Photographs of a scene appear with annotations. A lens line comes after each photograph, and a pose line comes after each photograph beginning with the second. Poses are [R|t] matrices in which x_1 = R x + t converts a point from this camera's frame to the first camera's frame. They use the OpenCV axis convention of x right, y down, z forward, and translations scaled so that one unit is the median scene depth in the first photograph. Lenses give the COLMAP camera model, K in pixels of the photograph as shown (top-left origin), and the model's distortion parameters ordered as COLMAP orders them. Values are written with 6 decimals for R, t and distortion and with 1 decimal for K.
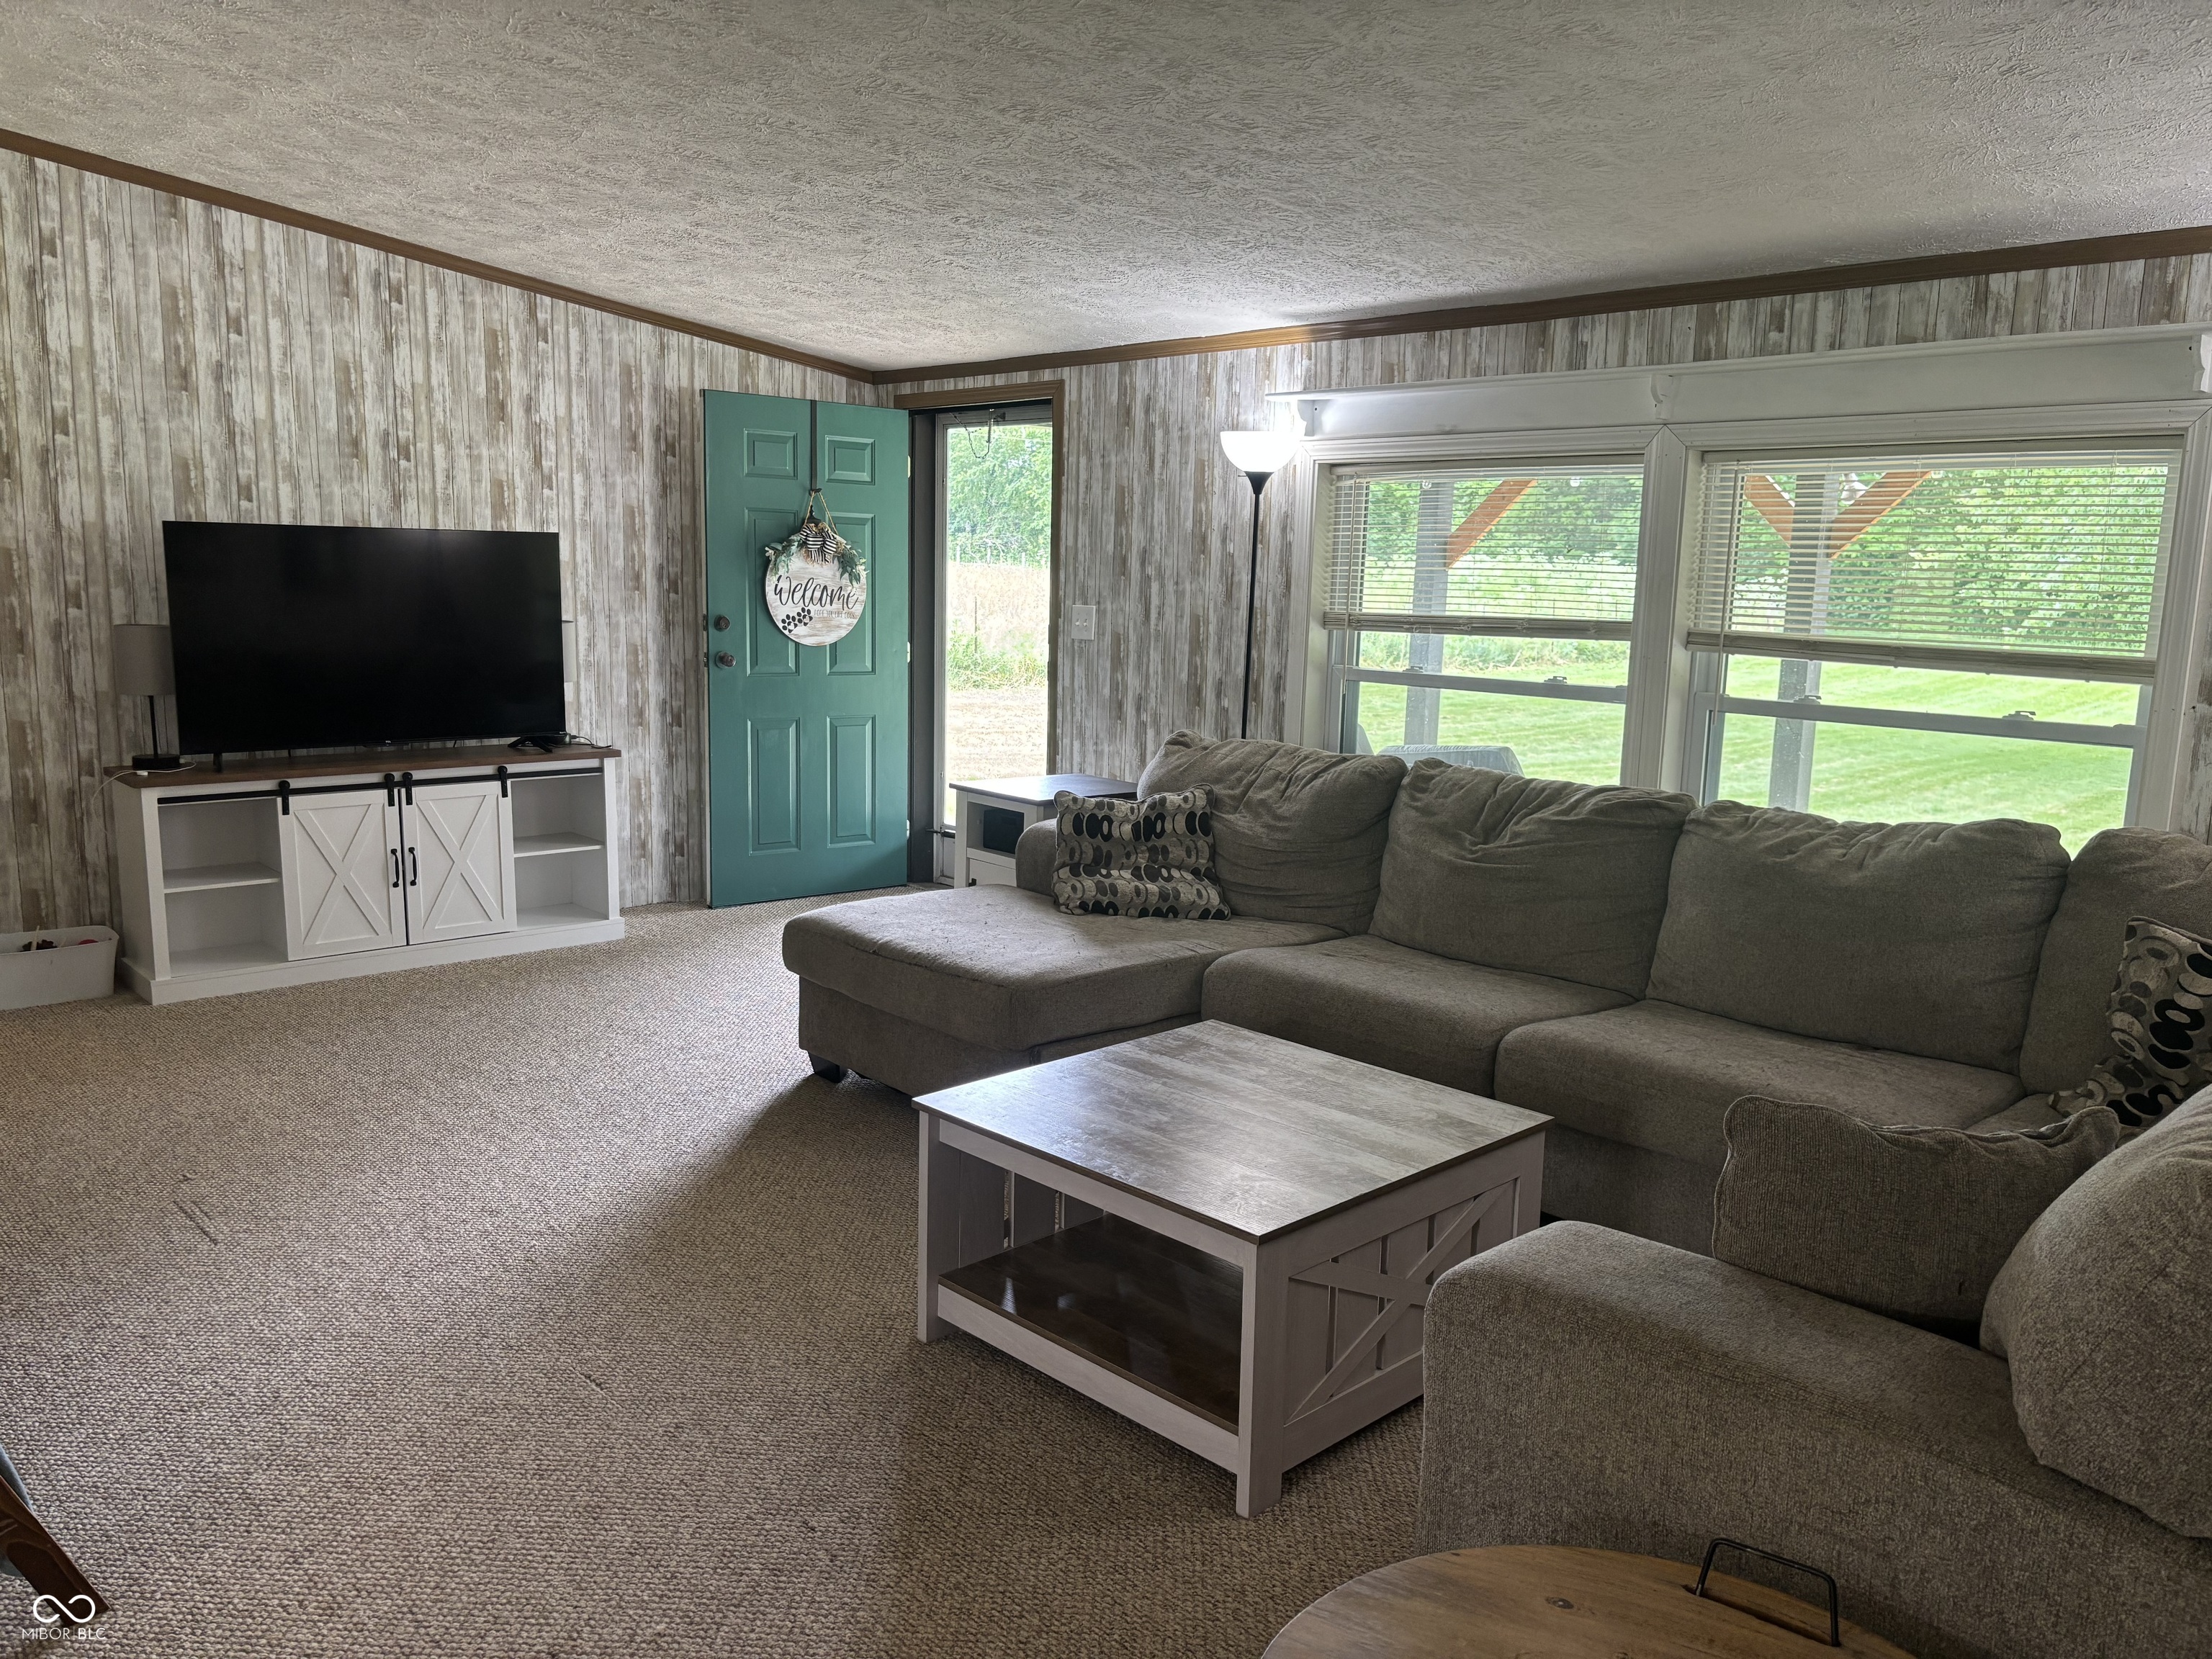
lens RADIAL K [[1662.7, 0, 1107.9], [0, 1662.7, 834.9], [0, 0, 1]] dist [-0.009186, 0.000044]
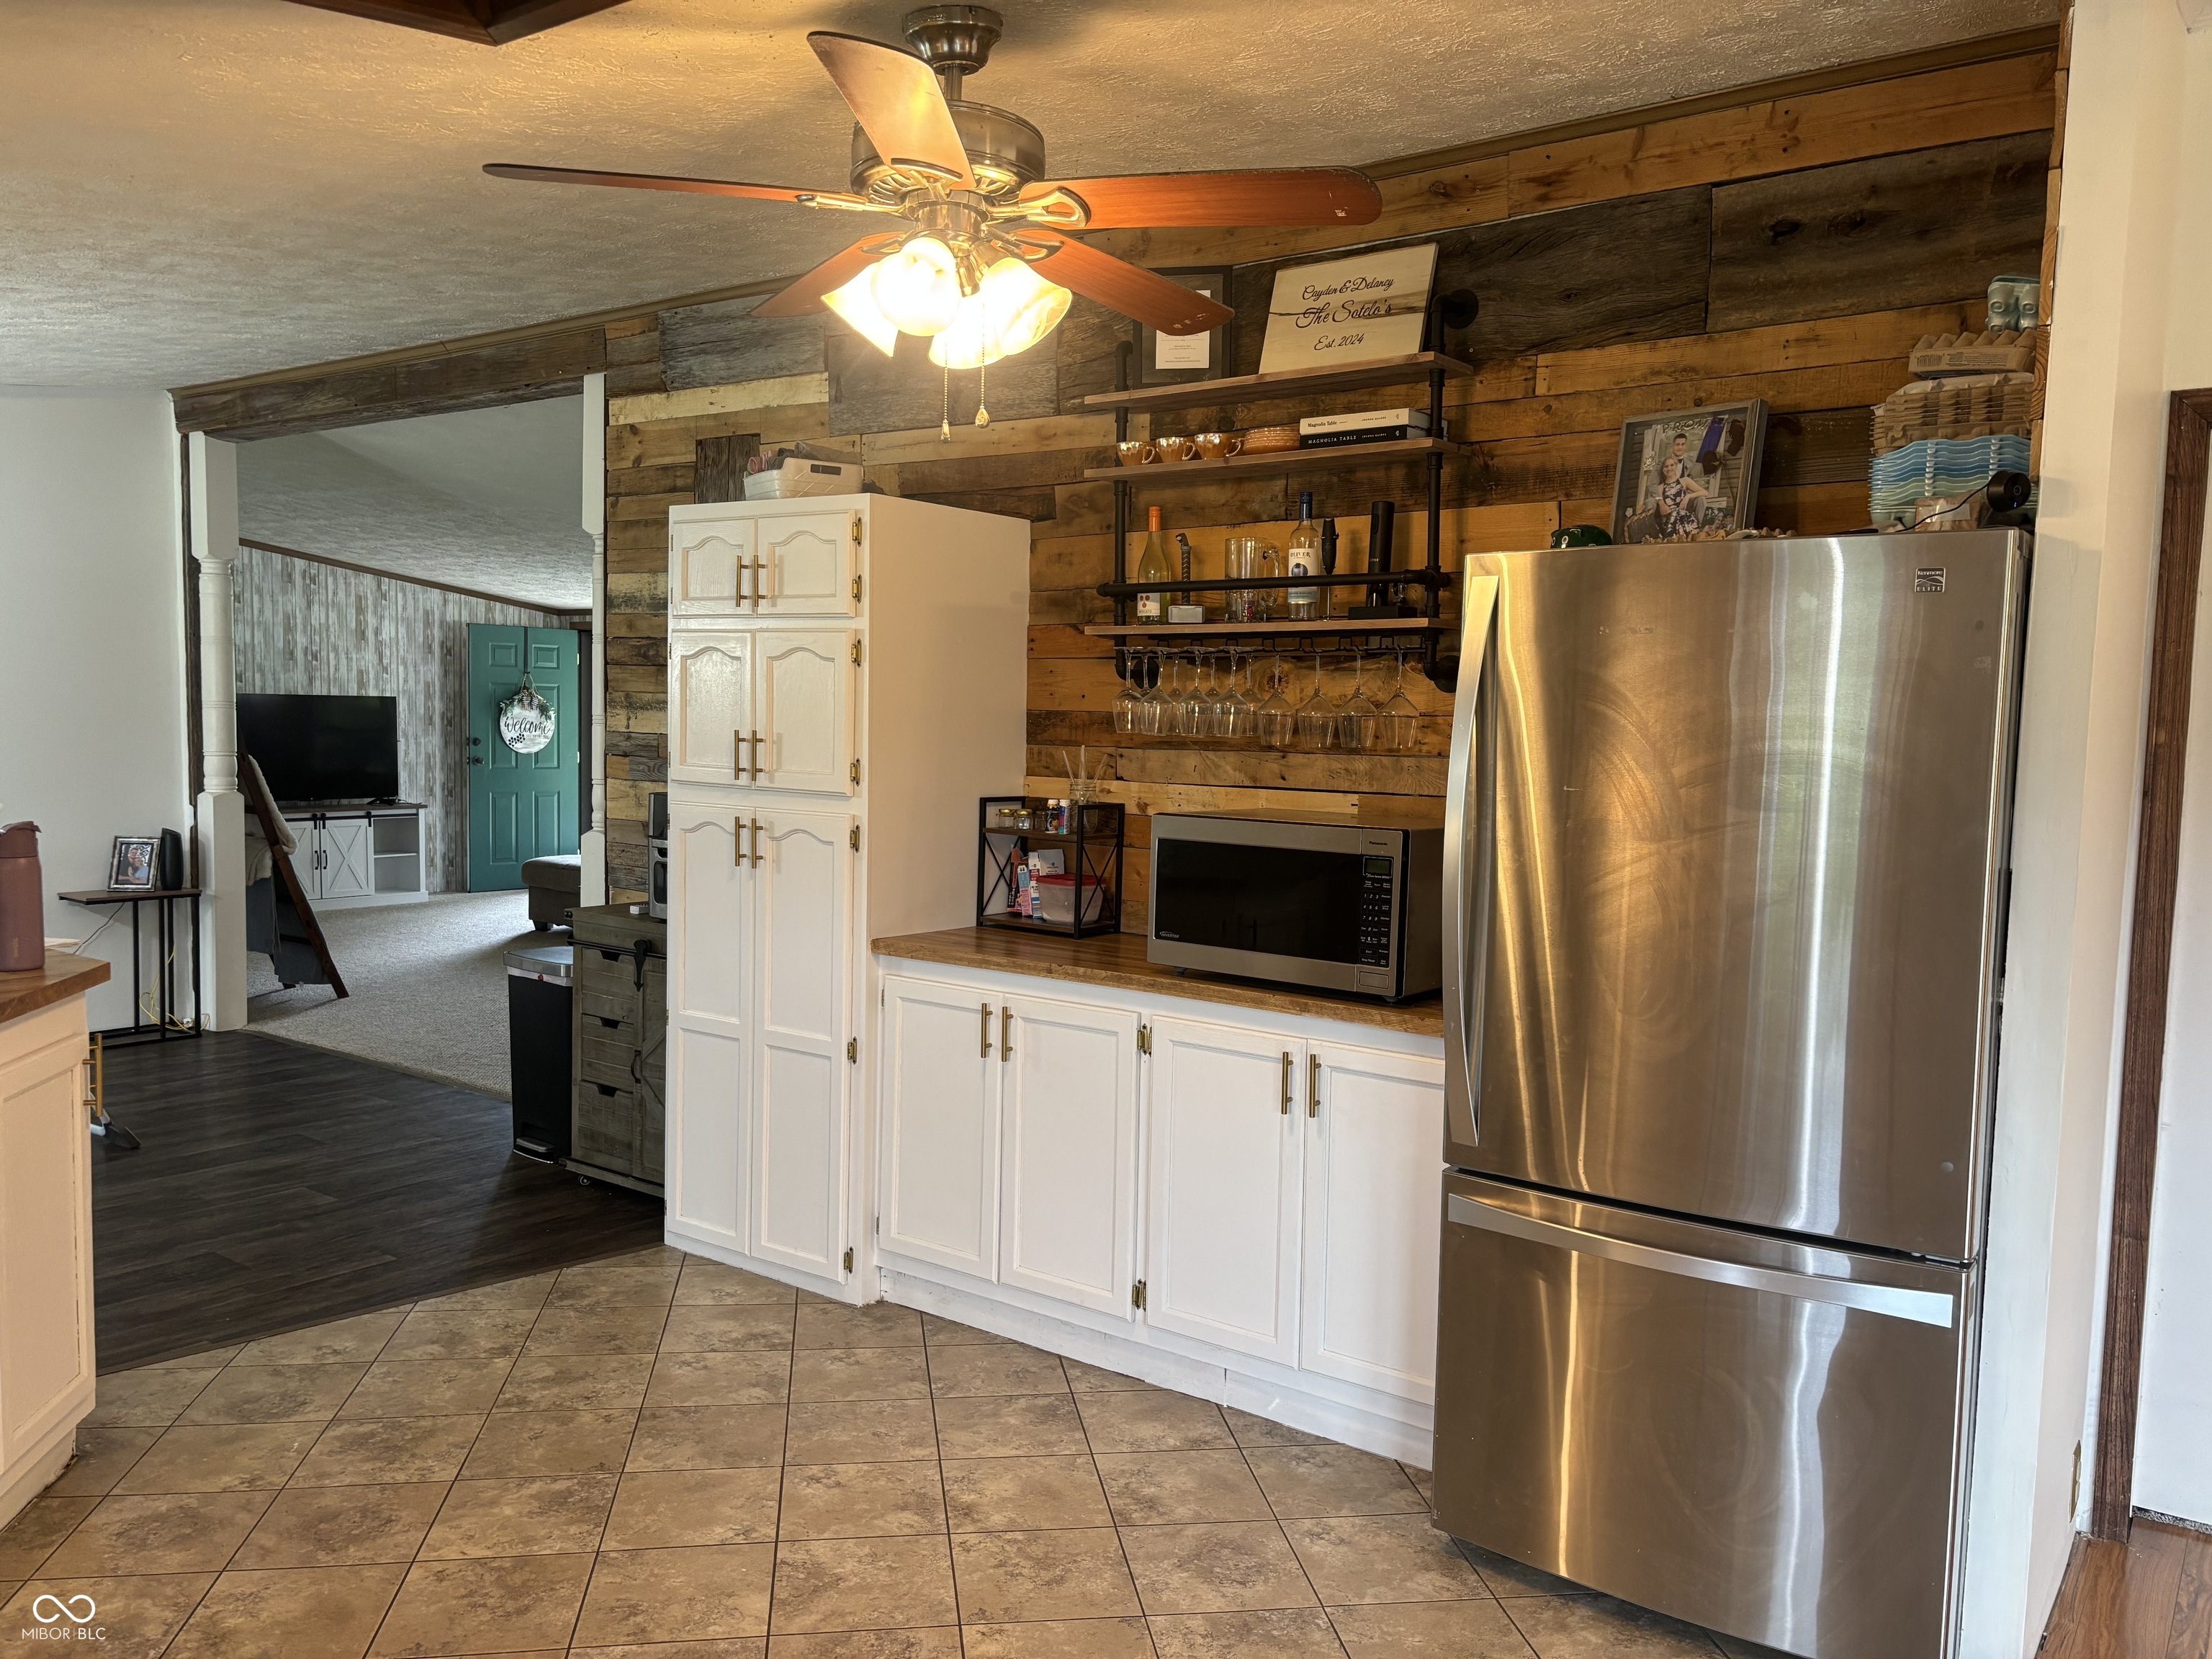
lens RADIAL K [[1662.7, 0, 1101.4], [0, 1662.7, 830.0], [0, 0, 1]] dist [-0.009186, 0.000044]
pose [[0.983694, -0.017797, 0.178965, 0.140677], [0.032524, 0.996289, -0.079691, 0.159986], [-0.176883, 0.084212, 0.980623, -1.063031]]
